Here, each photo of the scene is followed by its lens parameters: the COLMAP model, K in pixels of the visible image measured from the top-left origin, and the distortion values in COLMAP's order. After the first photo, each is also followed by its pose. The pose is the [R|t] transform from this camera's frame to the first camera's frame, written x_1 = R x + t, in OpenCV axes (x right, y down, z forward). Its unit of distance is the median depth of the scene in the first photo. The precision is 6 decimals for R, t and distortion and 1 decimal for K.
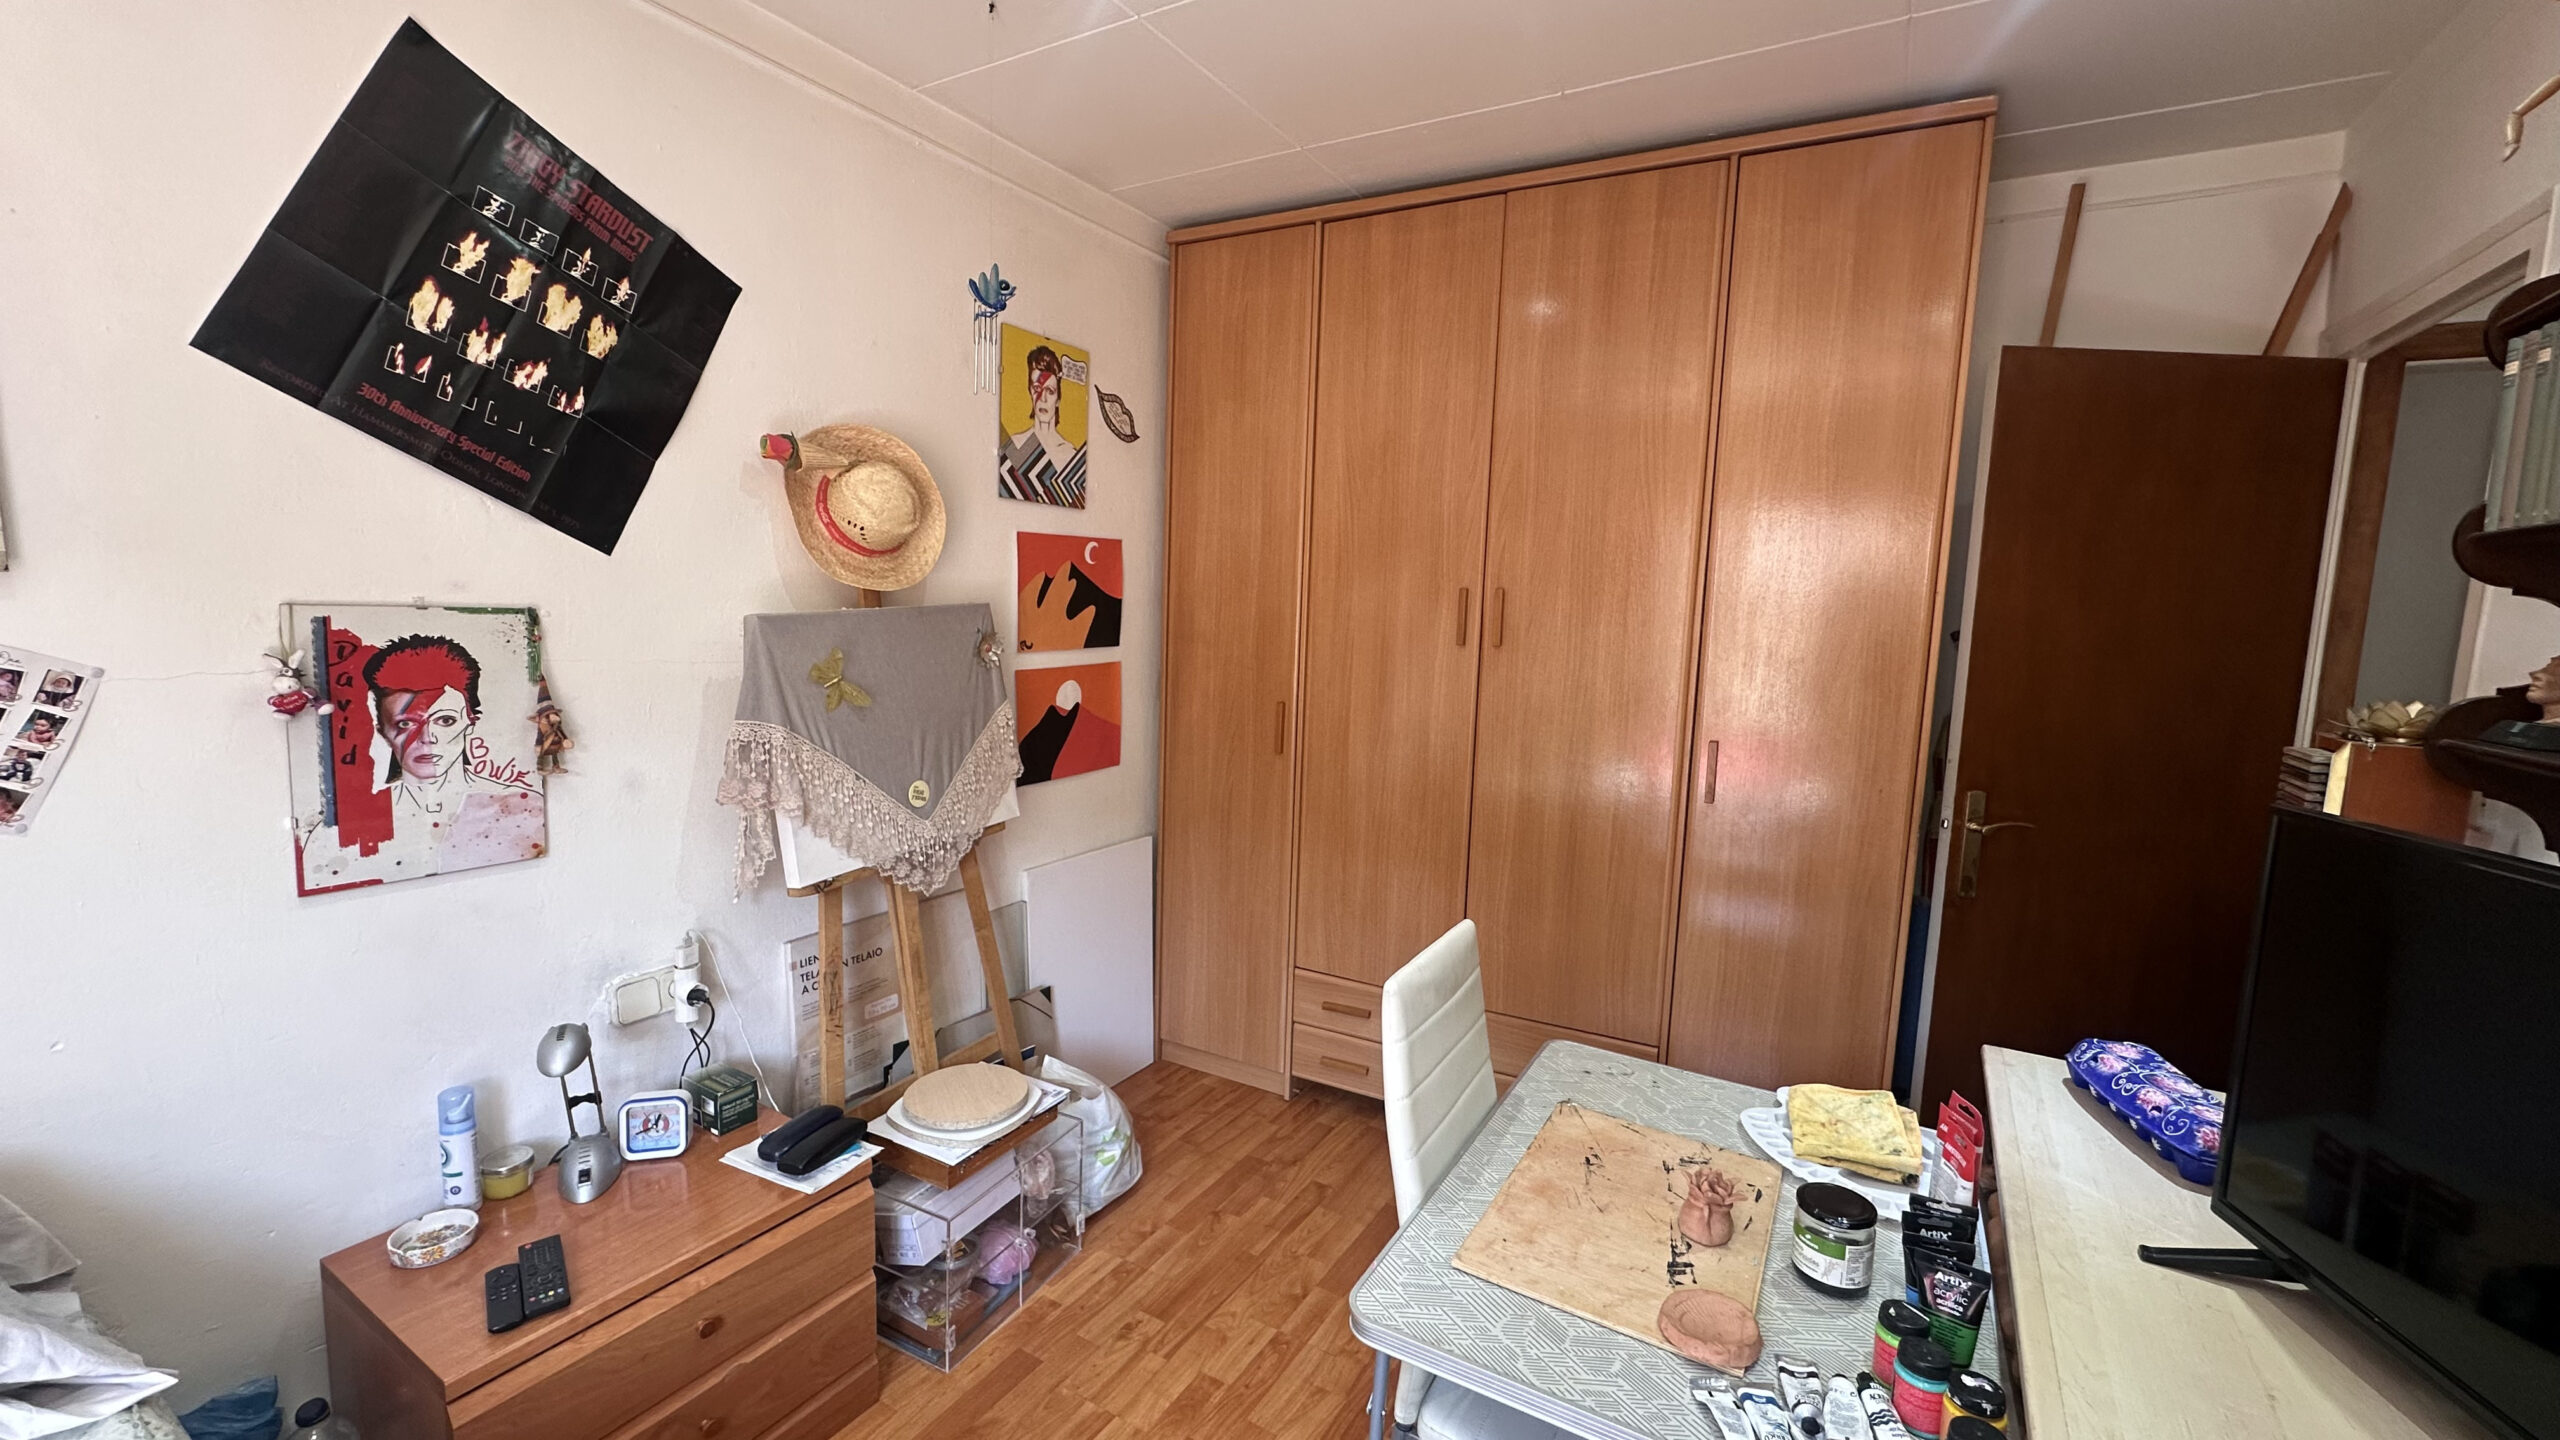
lens RADIAL K [[1021.4, 0, 1278.1], [0, 1021.4, 717.3], [0, 0, 1]] dist [-0.003258, 0.000357]
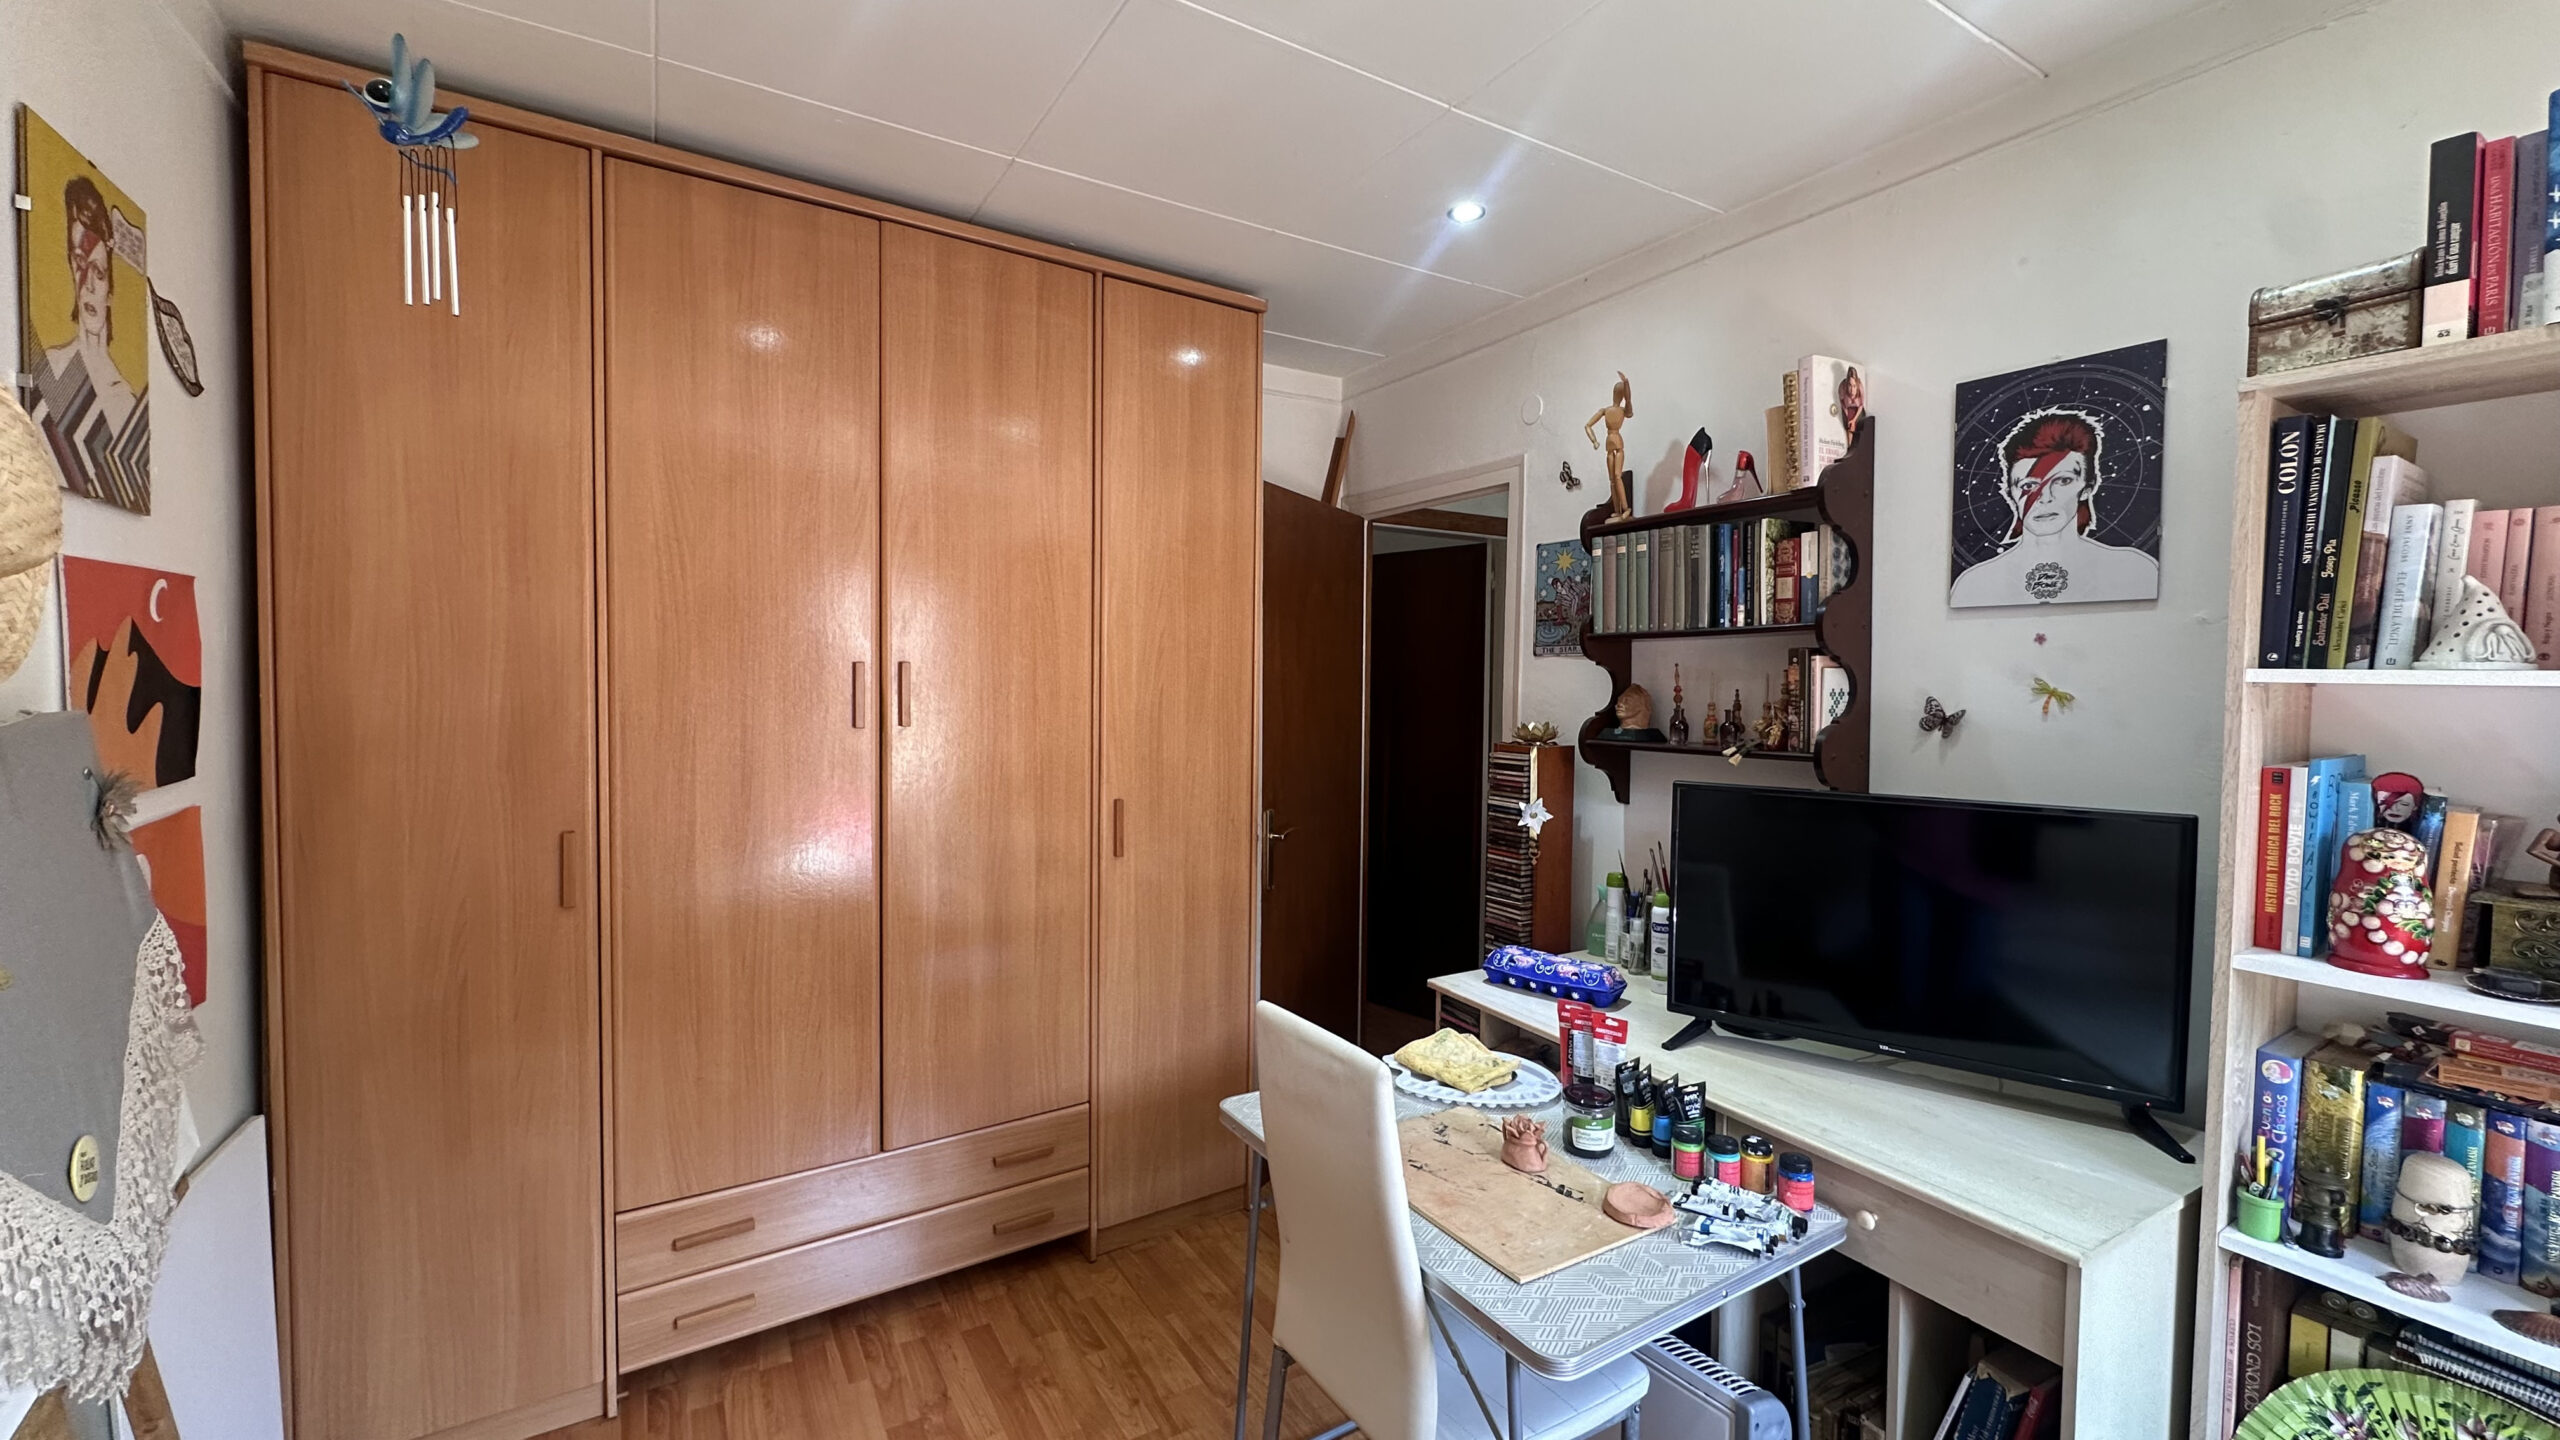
lens RADIAL K [[1021.4, 0, 1286.4], [0, 1021.4, 714.4], [0, 0, 1]] dist [-0.003258, 0.000357]
pose [[0.467641, -0.060014, 0.881879, -0.404642], [0.106630, 0.994237, 0.011117, -0.054114], [-0.877464, 0.088836, 0.471345, 0.292740]]
